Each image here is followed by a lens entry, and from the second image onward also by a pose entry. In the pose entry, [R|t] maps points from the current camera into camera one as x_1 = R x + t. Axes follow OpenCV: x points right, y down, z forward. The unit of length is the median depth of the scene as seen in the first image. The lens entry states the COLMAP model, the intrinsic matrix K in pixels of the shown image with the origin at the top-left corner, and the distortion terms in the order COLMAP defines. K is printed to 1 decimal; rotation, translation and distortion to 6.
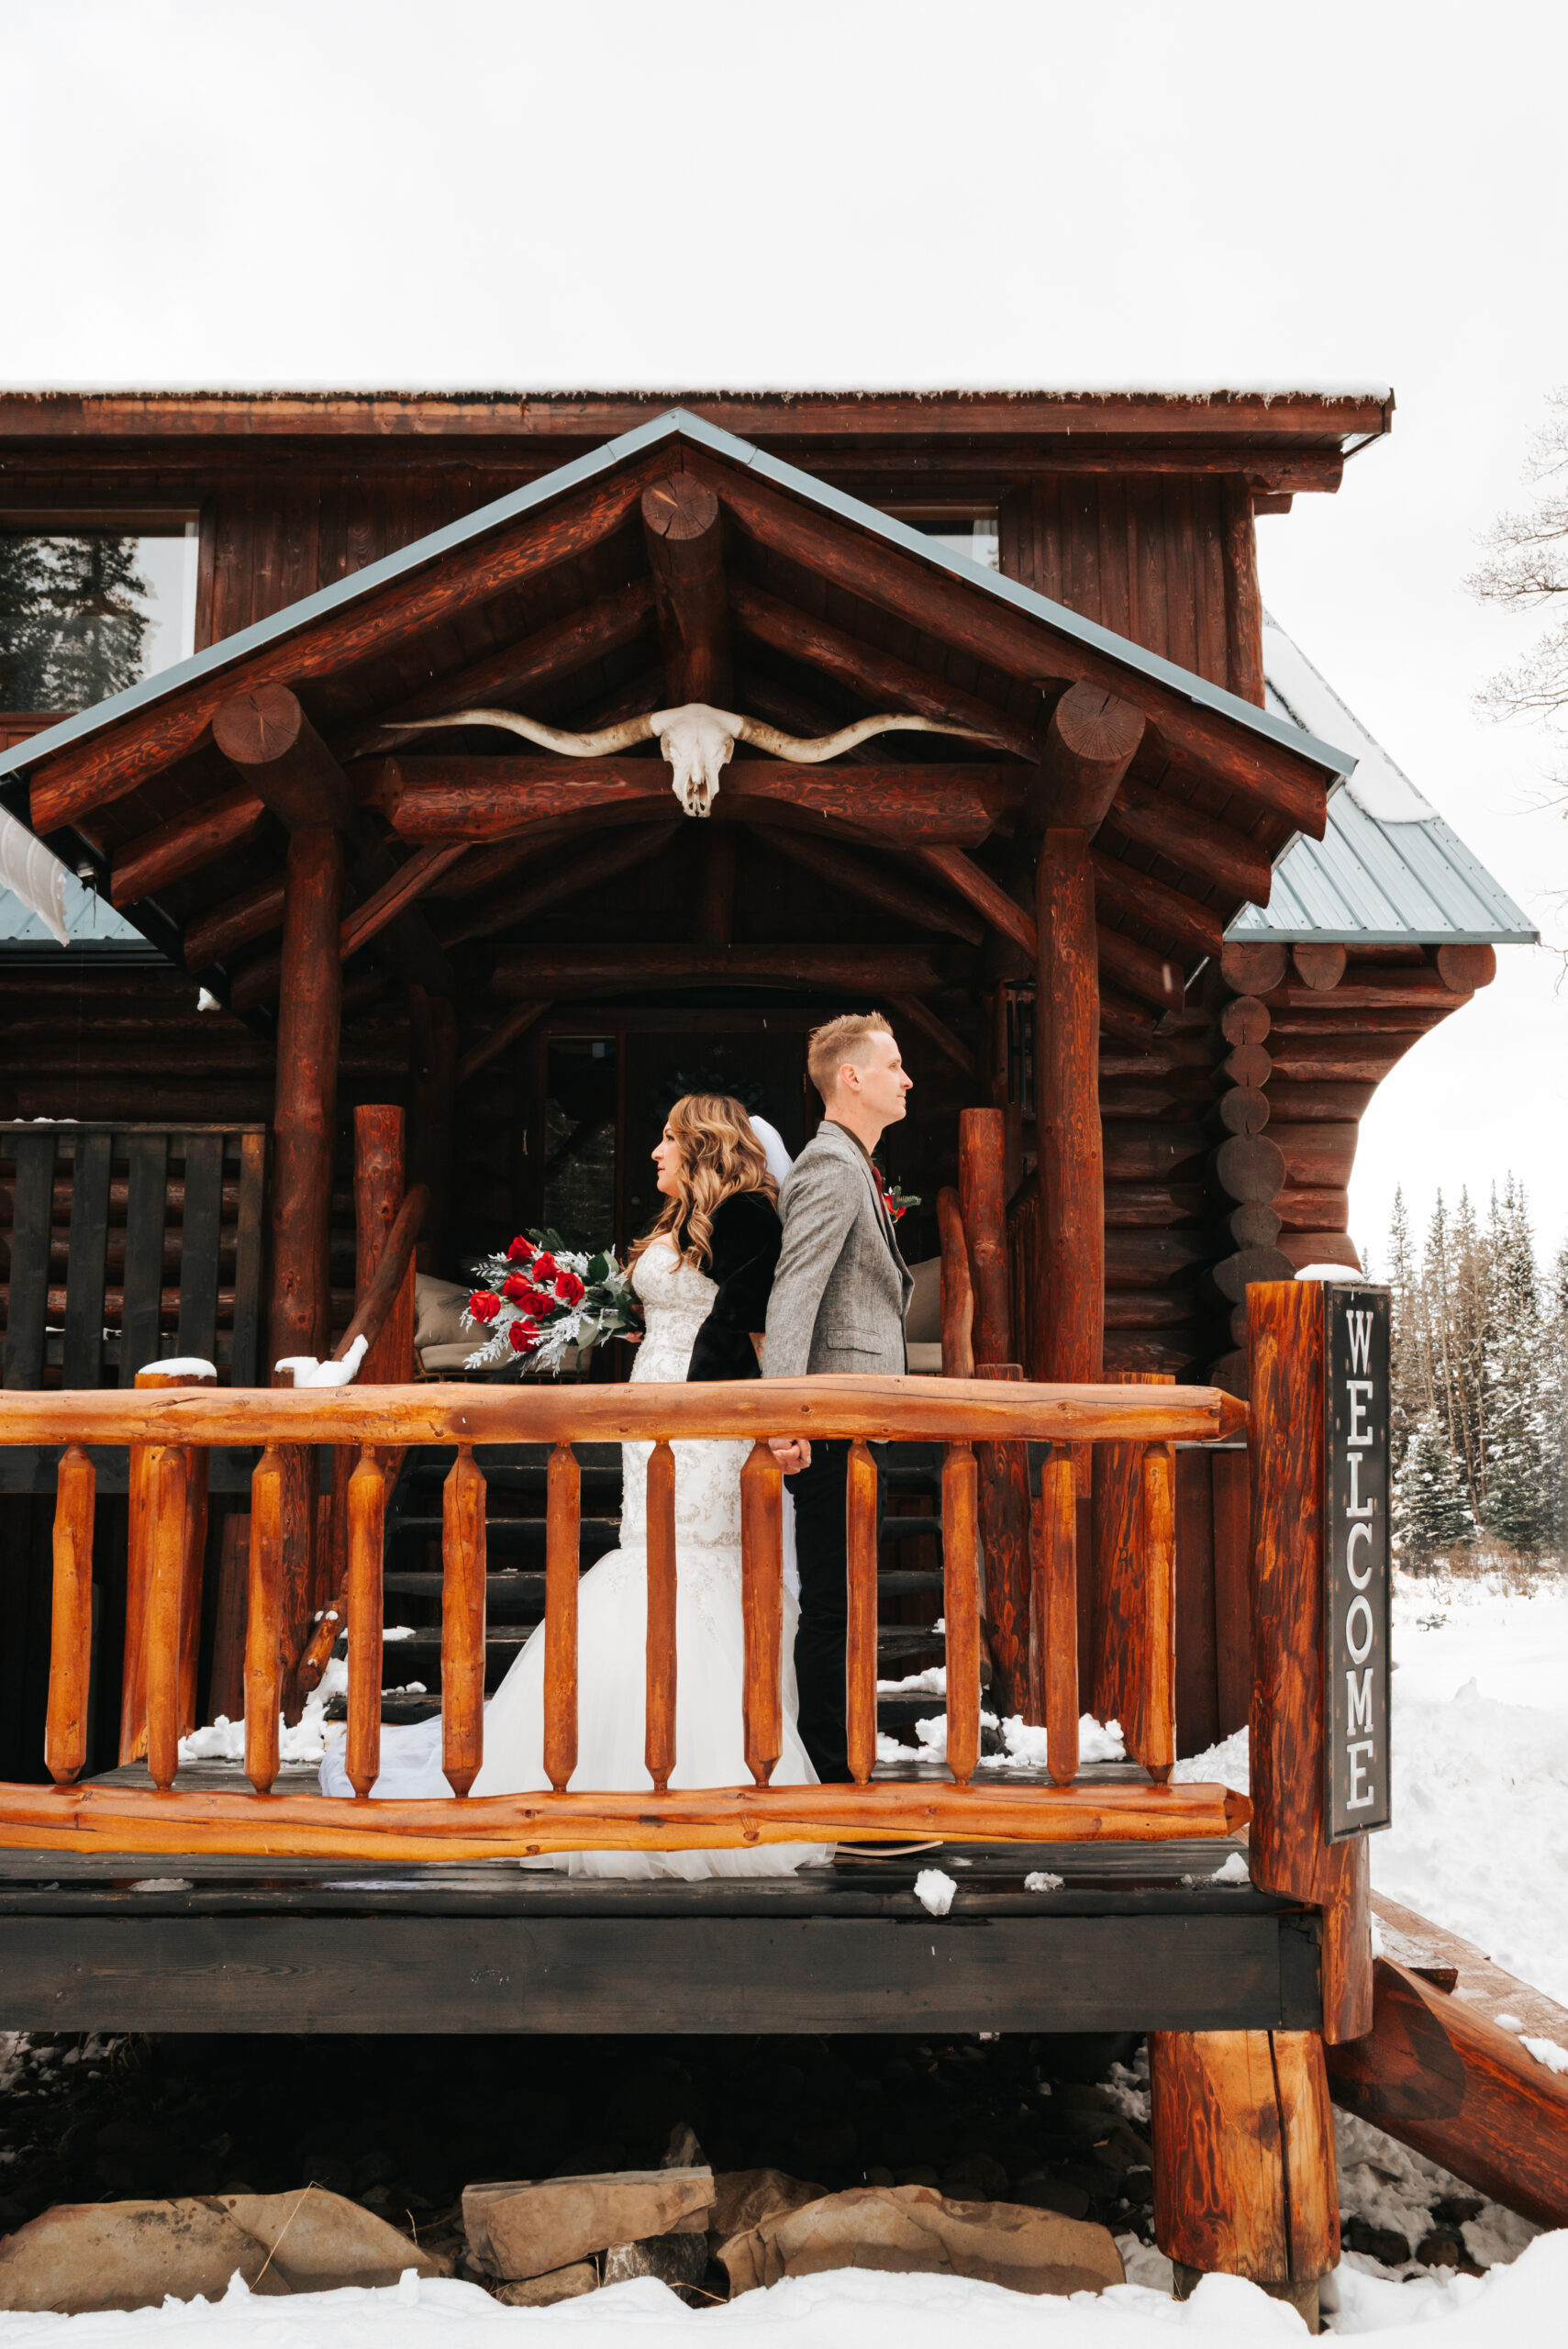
lens RADIAL K [[2284.3, 0, 784.0], [0, 2284.3, 1174.5], [0, 0, 1]] dist [0.031108, -0.002102]
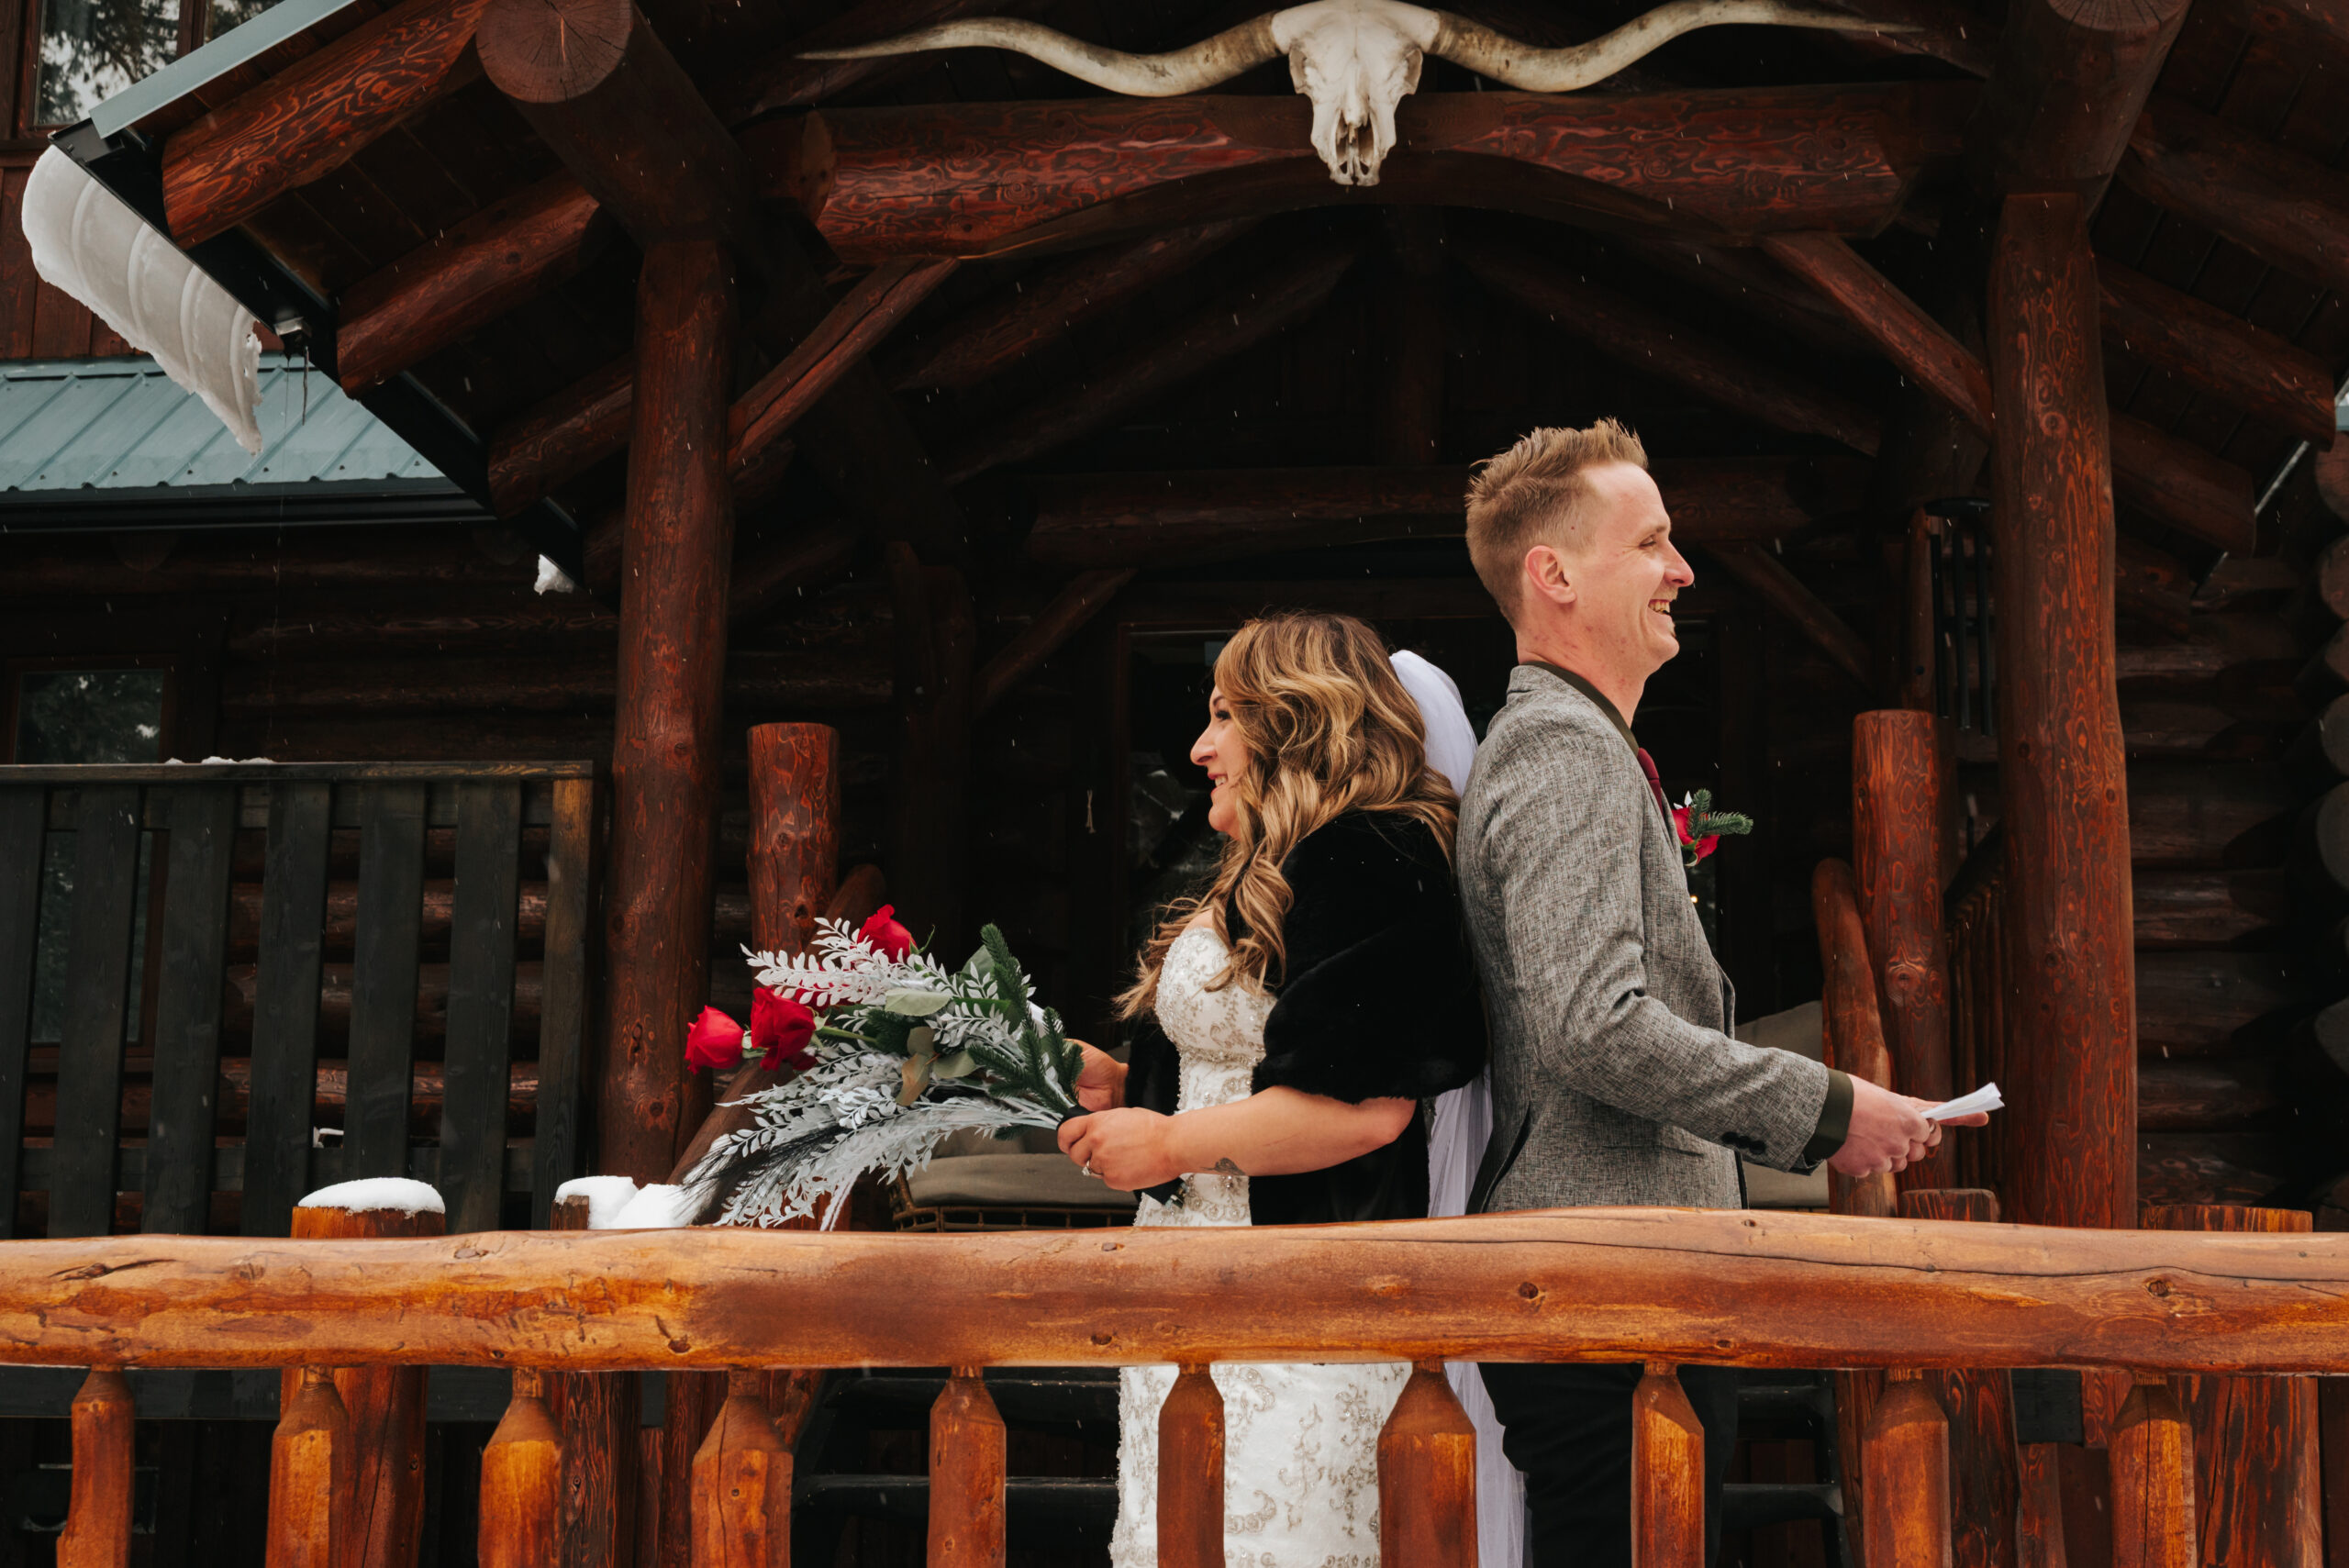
lens RADIAL K [[3327.8, 0, 1174.5], [0, 3327.8, 784.0], [0, 0, 1]] dist [0.000194, 0.037252]
pose [[0.993145, -0.014600, -0.115974, 0.009120], [0.009892, 0.999107, -0.041074, 0.018236], [0.116470, 0.039645, 0.992403, 0.204677]]
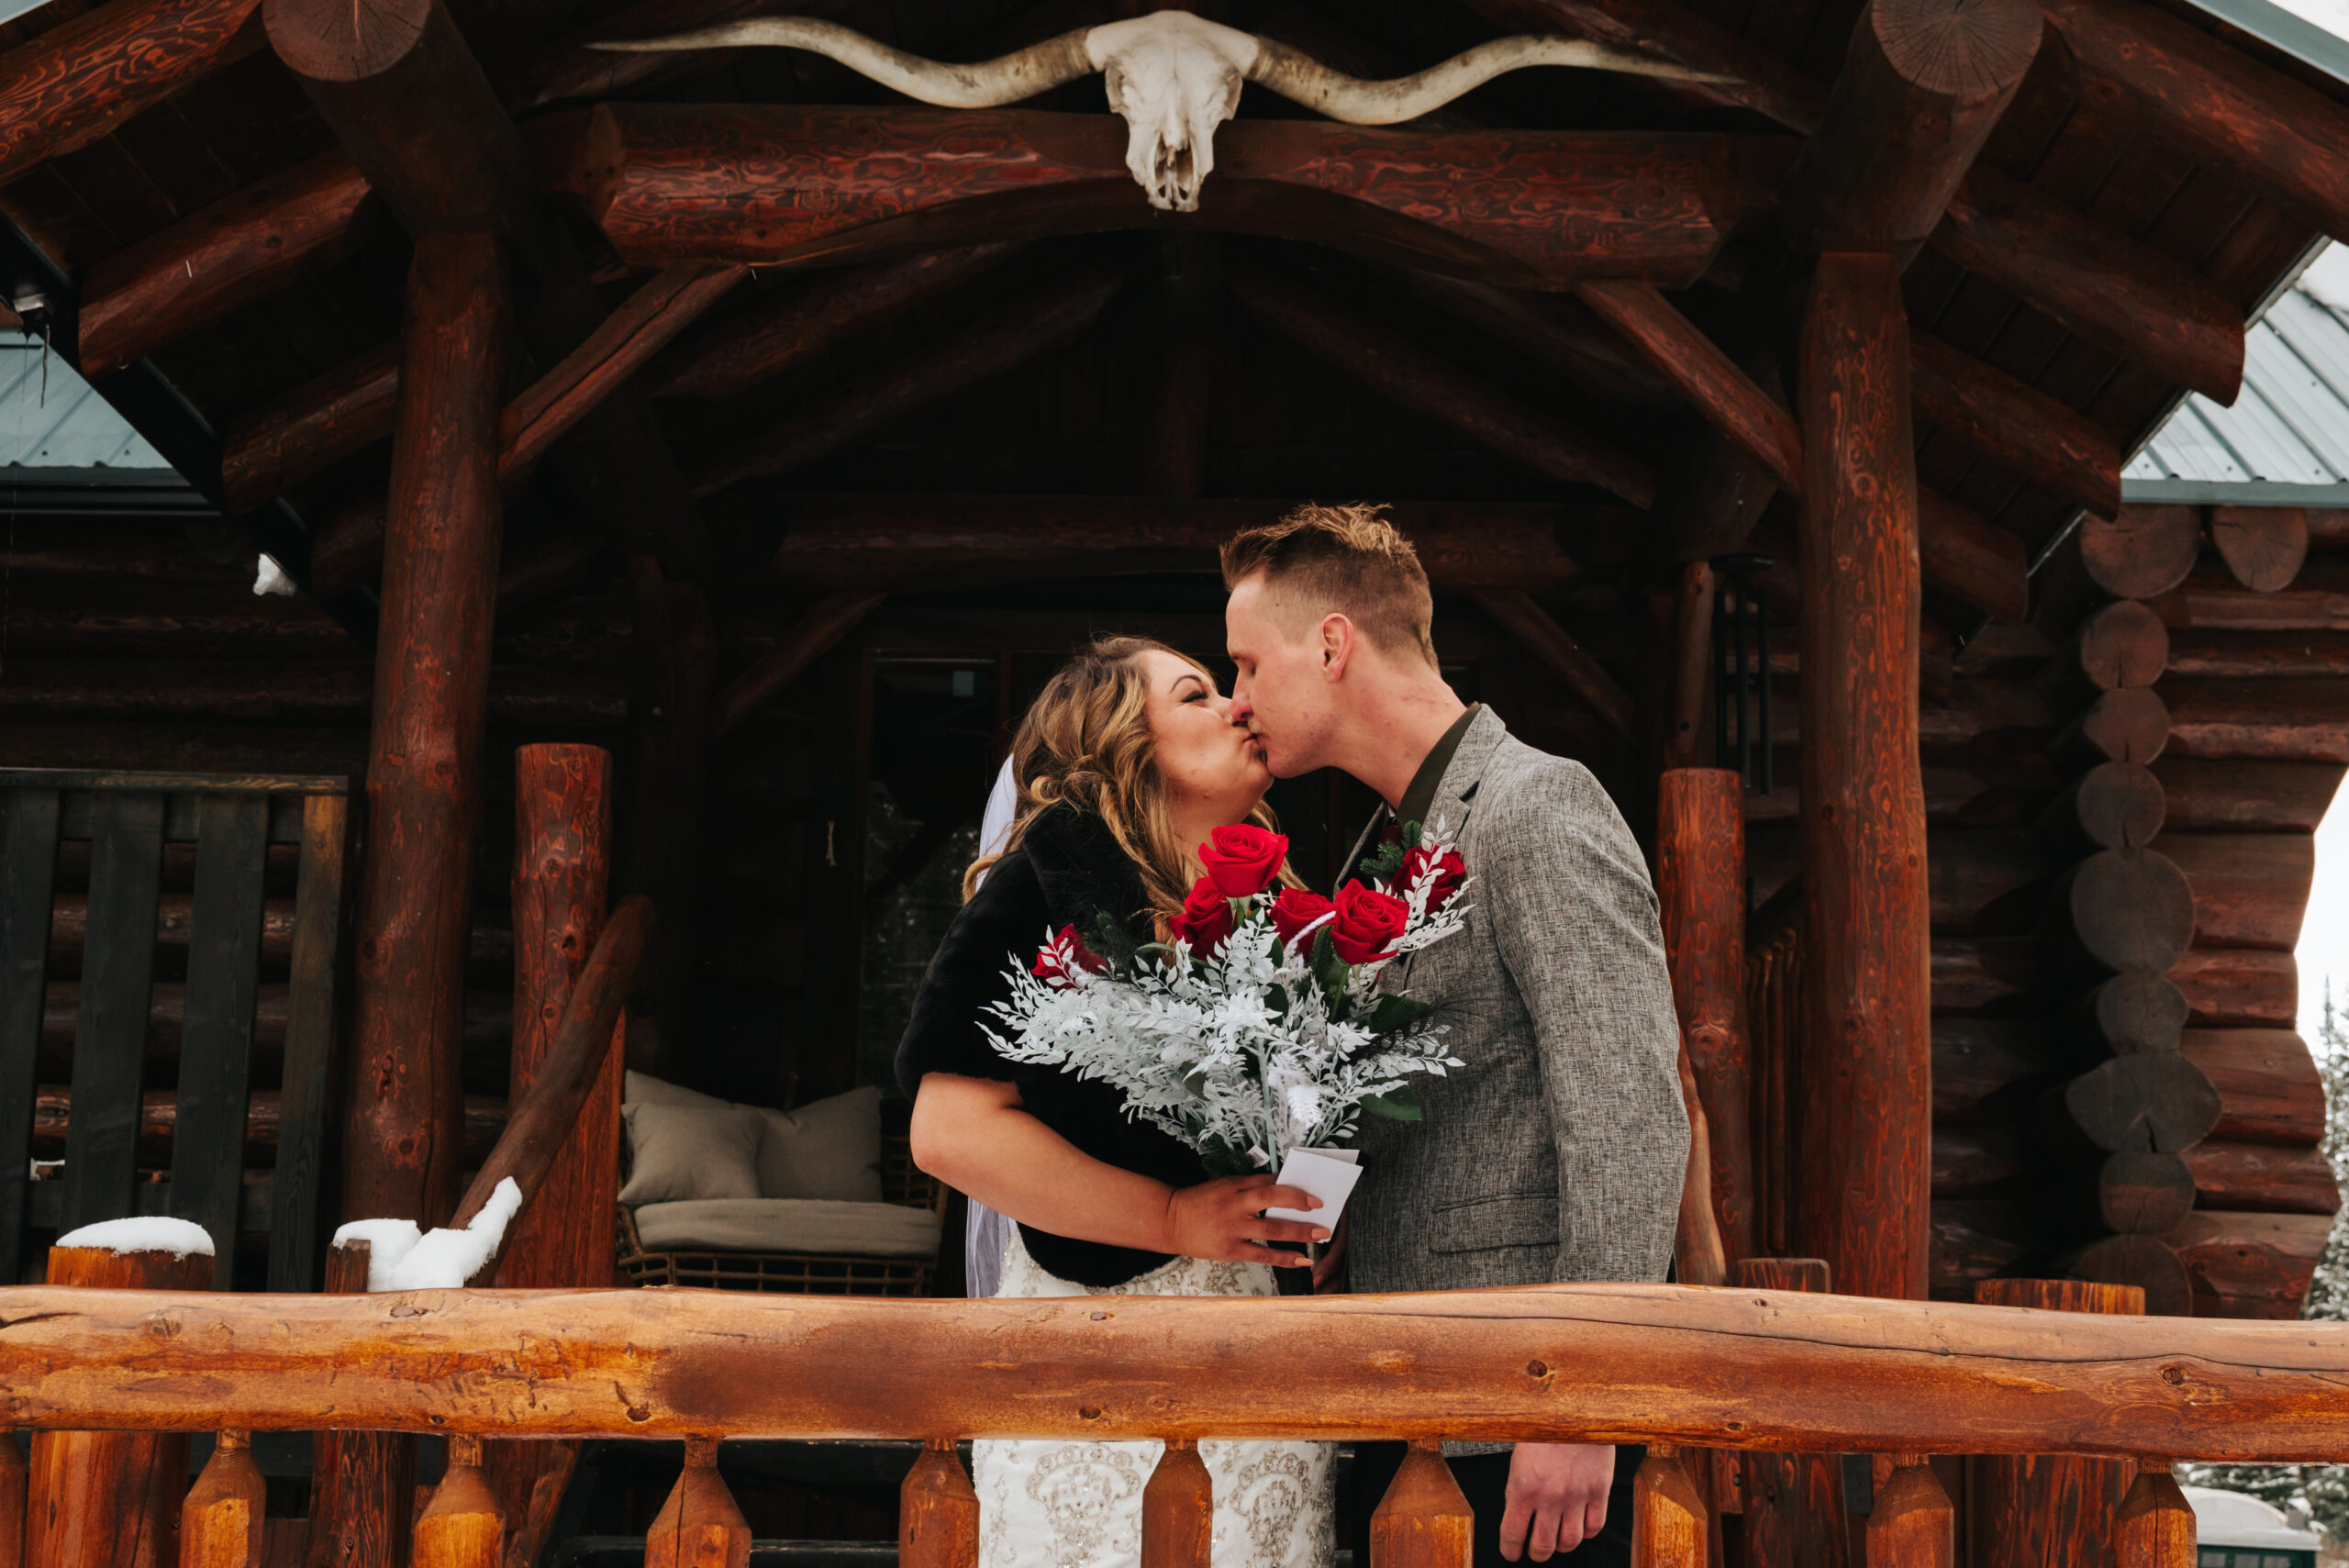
lens RADIAL K [[3423.7, 0, 1174.5], [0, 3423.7, 784.0], [0, 0, 1]] dist [-0.001648, 0.047190]
pose [[0.999822, 0.016385, -0.009389, -0.027403], [-0.016839, 0.998581, -0.050526, 0.016289], [0.008548, 0.050675, 0.998679, 0.206090]]
